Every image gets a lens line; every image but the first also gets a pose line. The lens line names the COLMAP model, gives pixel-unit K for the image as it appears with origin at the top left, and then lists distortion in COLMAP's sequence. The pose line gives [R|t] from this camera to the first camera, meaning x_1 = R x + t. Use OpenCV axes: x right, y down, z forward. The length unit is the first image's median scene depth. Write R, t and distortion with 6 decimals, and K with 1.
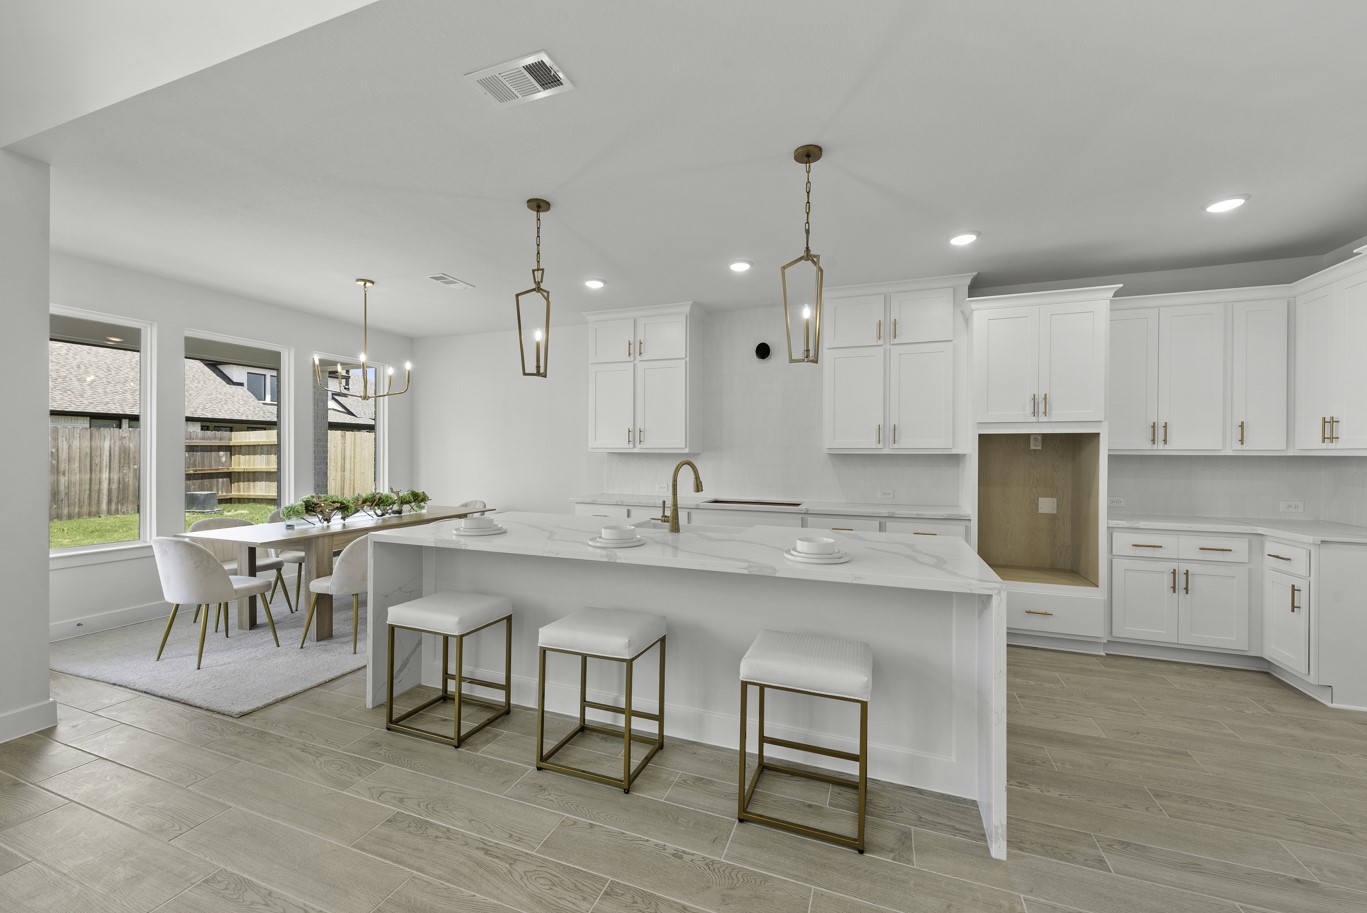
lens RADIAL K [[543.1, 0, 700.8], [0, 543.1, 447.9], [0, 0, 1]] dist [0.009596, -0.002623]
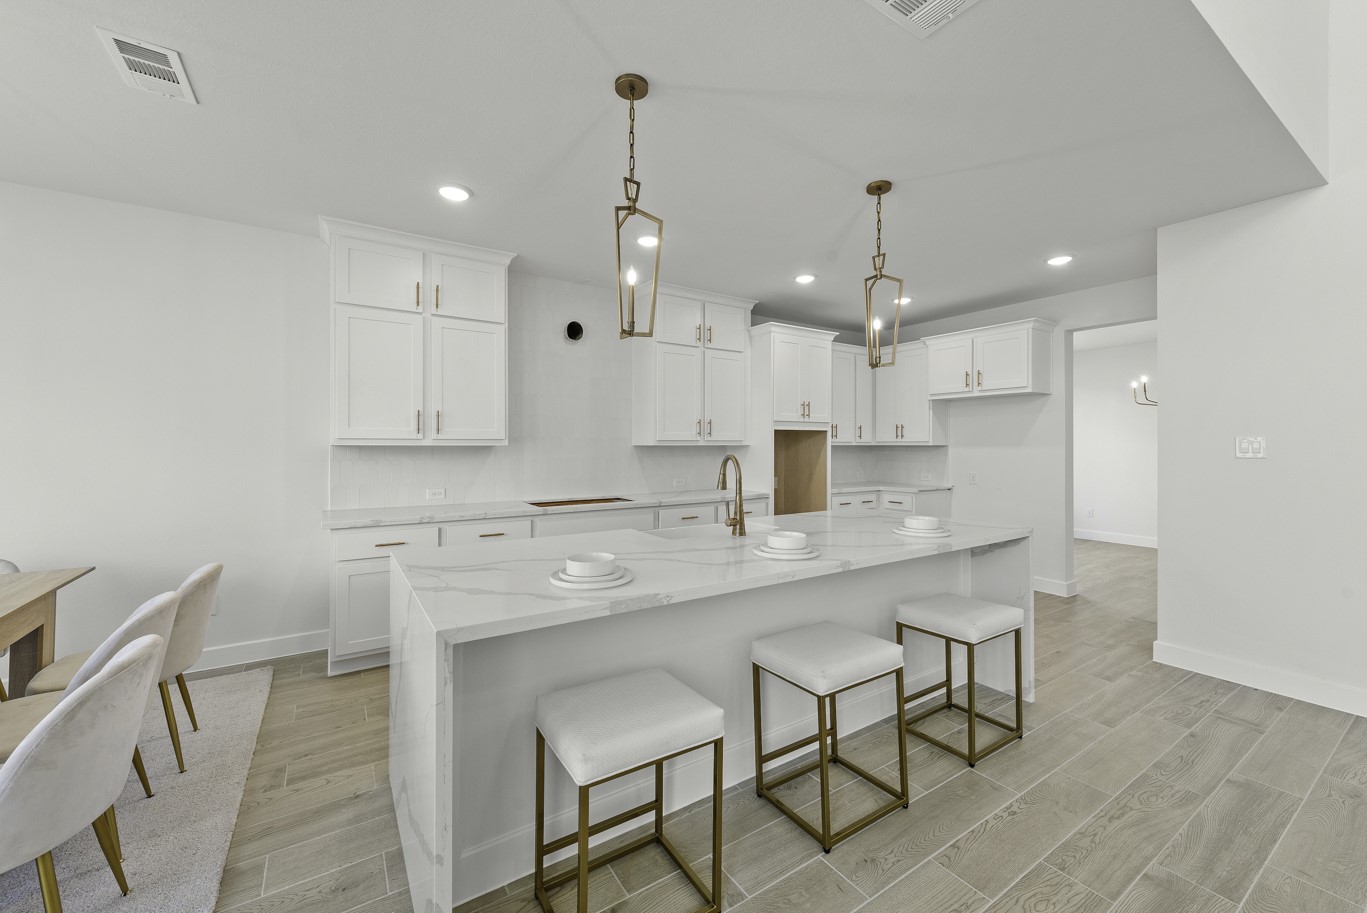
lens RADIAL K [[543.1, 0, 675.7], [0, 543.1, 438.1], [0, 0, 1]] dist [0.009596, -0.002623]
pose [[0.586641, 0.004567, 0.809834, -0.618493], [-0.005121, 0.999985, -0.001930, -0.002122], [-0.809831, -0.003015, 0.586655, 0.416667]]
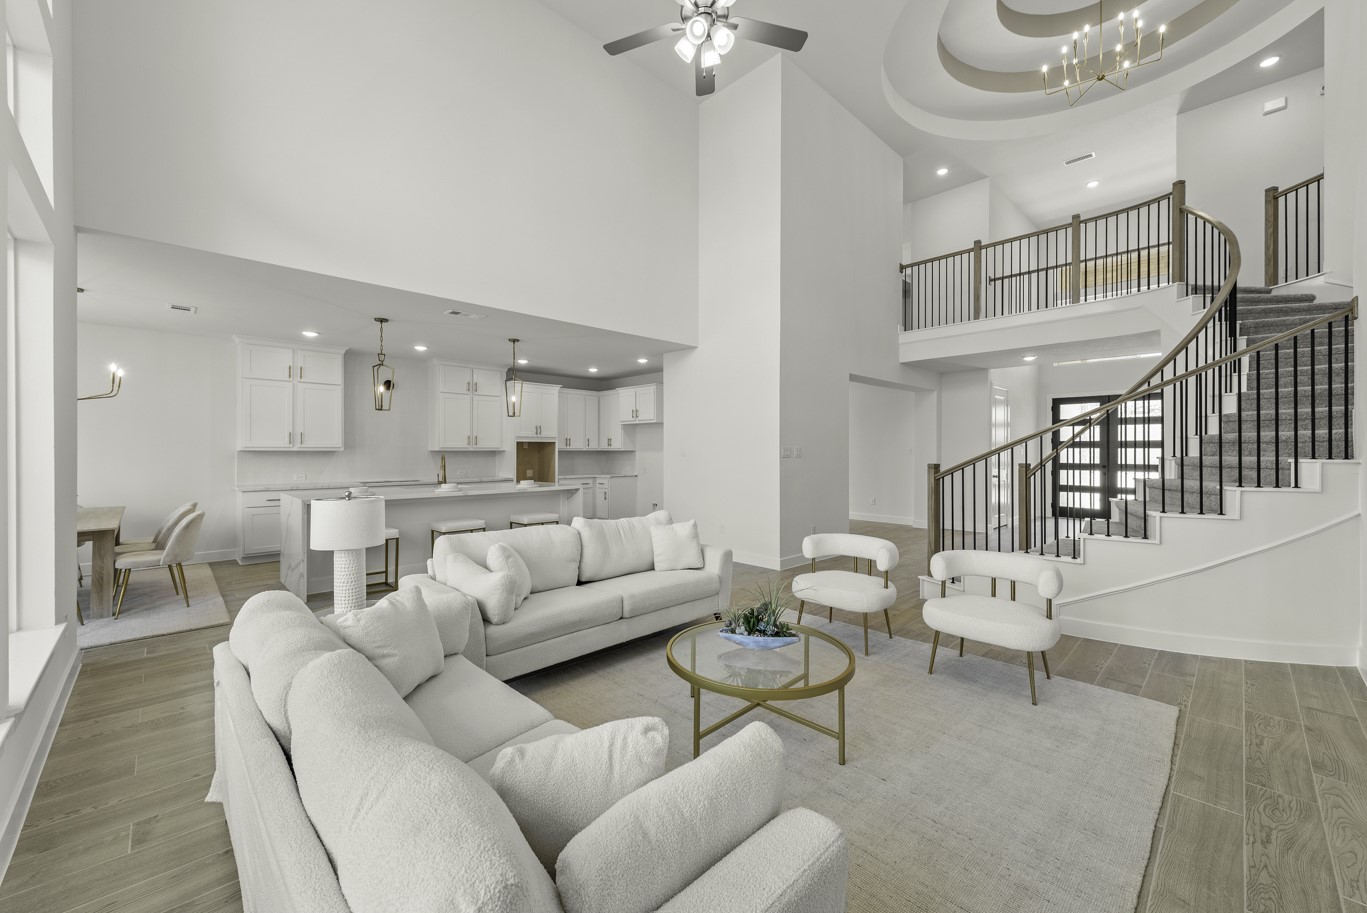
lens RADIAL K [[543.1, 0, 690.3], [0, 543.1, 447.0], [0, 0, 1]] dist [0.009596, -0.002623]
pose [[0.408116, 0.000181, 0.912930, -1.182187], [-0.007843, 0.999964, 0.003308, -0.015495], [-0.912896, -0.008511, 0.408103, -0.544795]]
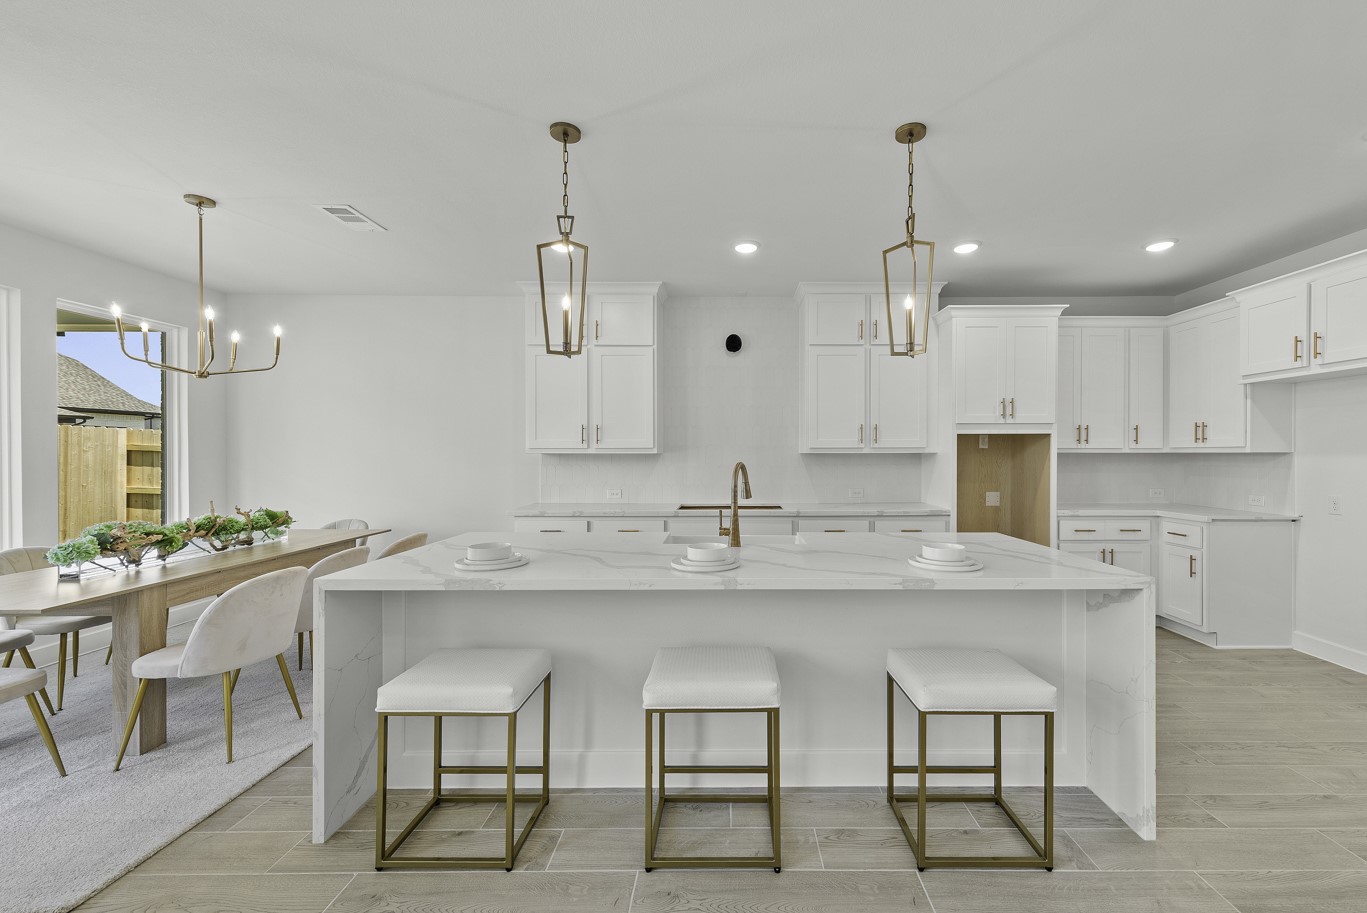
lens RADIAL K [[543.1, 0, 732.0], [0, 543.1, 454.0], [0, 0, 1]] dist [0.009596, -0.002623]
pose [[0.933942, -0.007188, 0.357353, -0.270419], [0.003562, 0.999935, 0.010804, -0.000258], [-0.357407, -0.008818, 0.933907, 0.149771]]
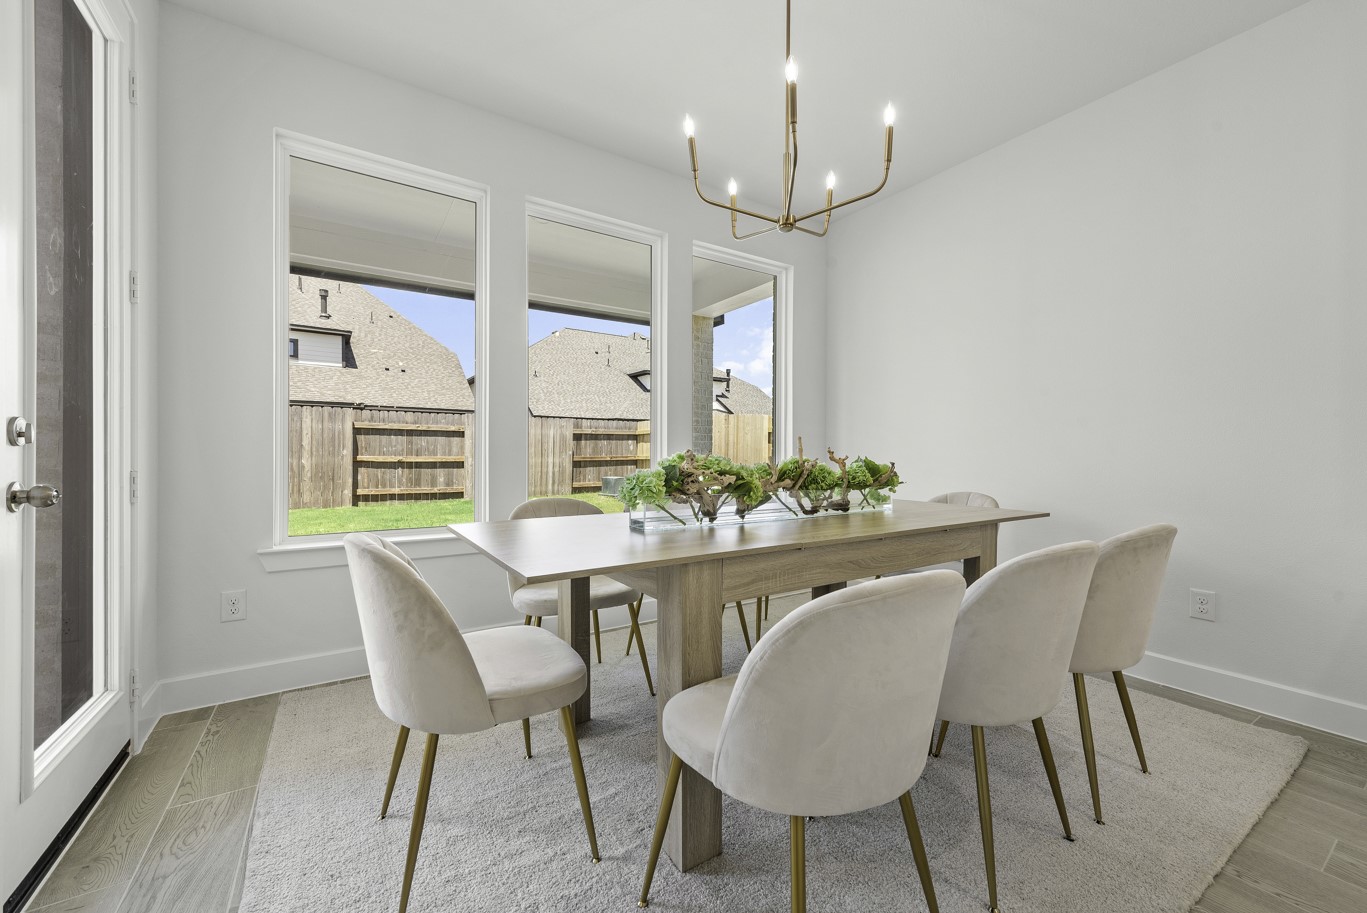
lens RADIAL K [[543.1, 0, 708.1], [0, 543.1, 460.5], [0, 0, 1]] dist [0.009596, -0.002623]
pose [[0.820220, 0.008433, -0.571986, -0.473068], [0.001199, 0.999864, 0.016461, 0.088534], [0.572047, -0.014188, 0.820098, 0.694924]]
